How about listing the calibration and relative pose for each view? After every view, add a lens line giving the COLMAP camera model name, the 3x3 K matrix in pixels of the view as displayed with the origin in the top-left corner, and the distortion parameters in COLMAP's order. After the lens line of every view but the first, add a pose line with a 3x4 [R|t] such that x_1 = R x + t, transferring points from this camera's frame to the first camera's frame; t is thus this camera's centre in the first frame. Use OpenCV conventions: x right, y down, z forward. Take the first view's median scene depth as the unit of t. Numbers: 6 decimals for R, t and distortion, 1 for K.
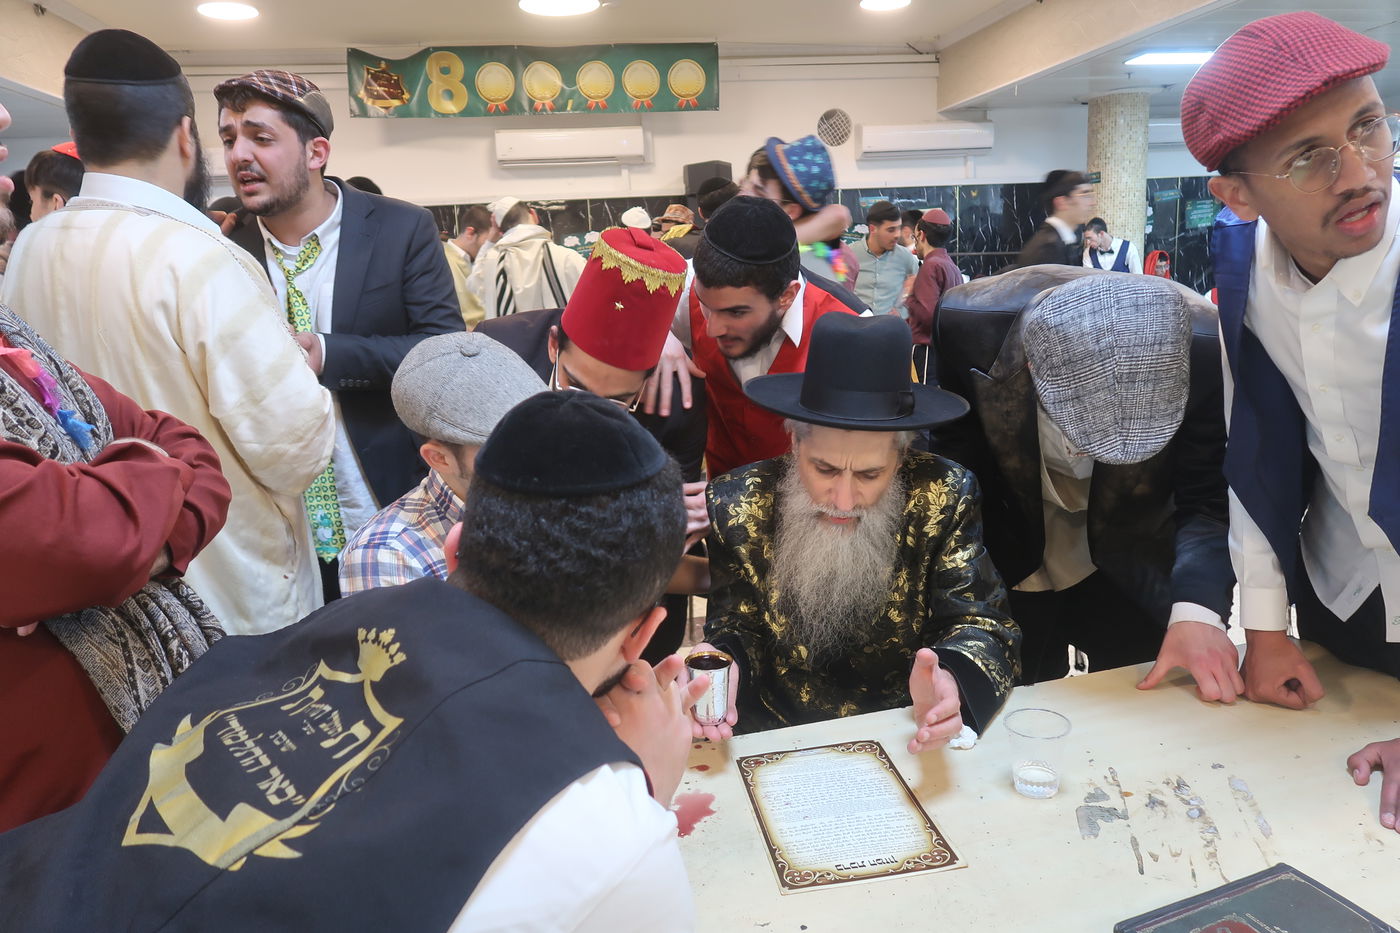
lens RADIAL K [[933.5, 0, 709.4], [0, 933.5, 500.7], [0, 0, 1]] dist [-0.041671, 0.003063]
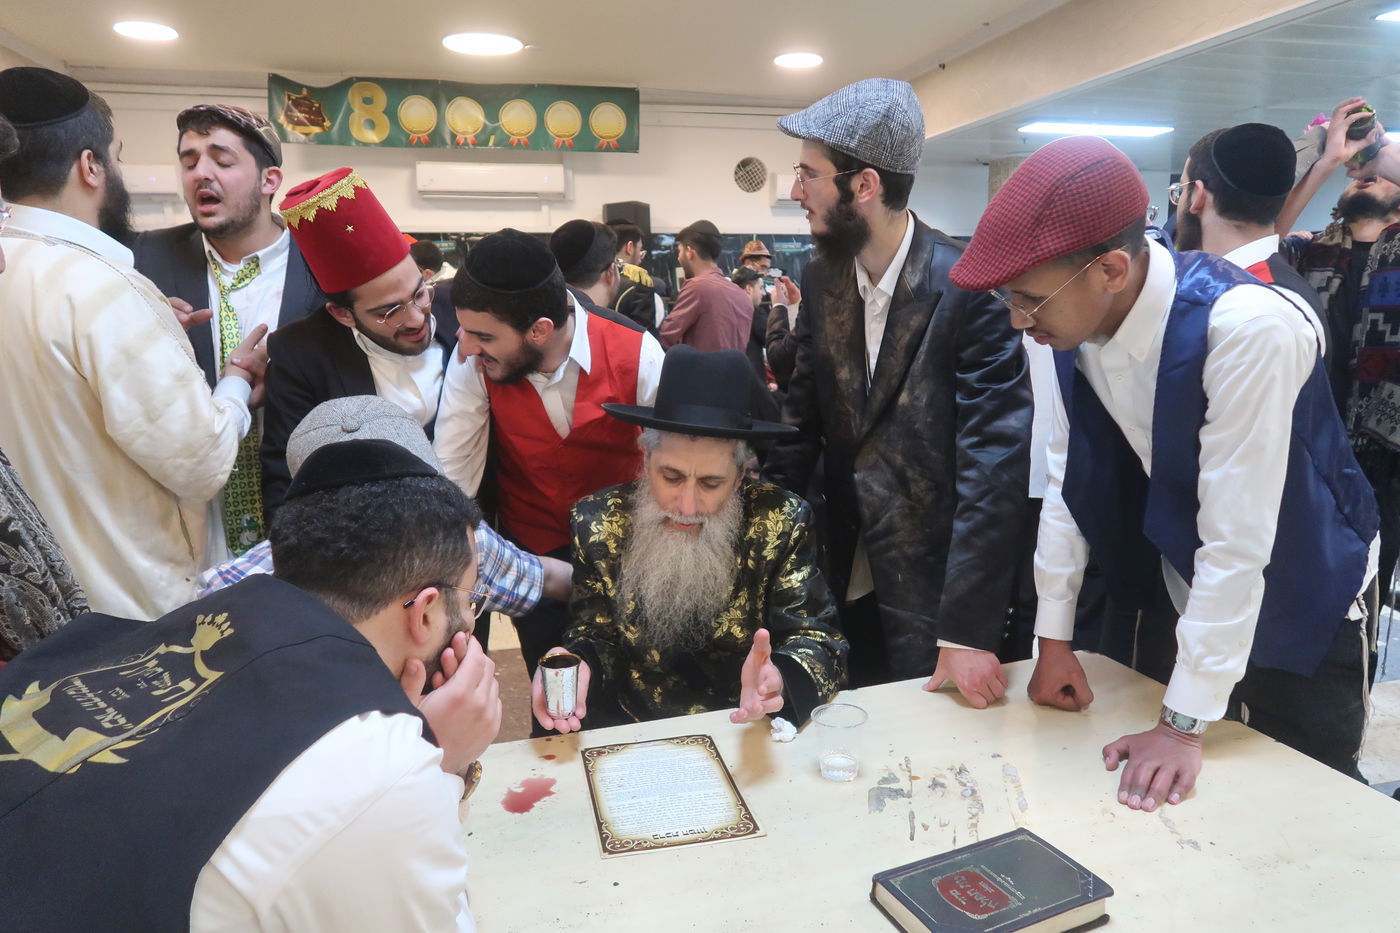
lens RADIAL K [[933.5, 0, 709.4], [0, 933.5, 500.7], [0, 0, 1]] dist [-0.041671, 0.003063]
pose [[0.996274, 0.022384, 0.083286, 0.070752], [-0.019233, 0.999075, -0.038453, 0.015915], [-0.084069, 0.036708, 0.995784, -0.116280]]
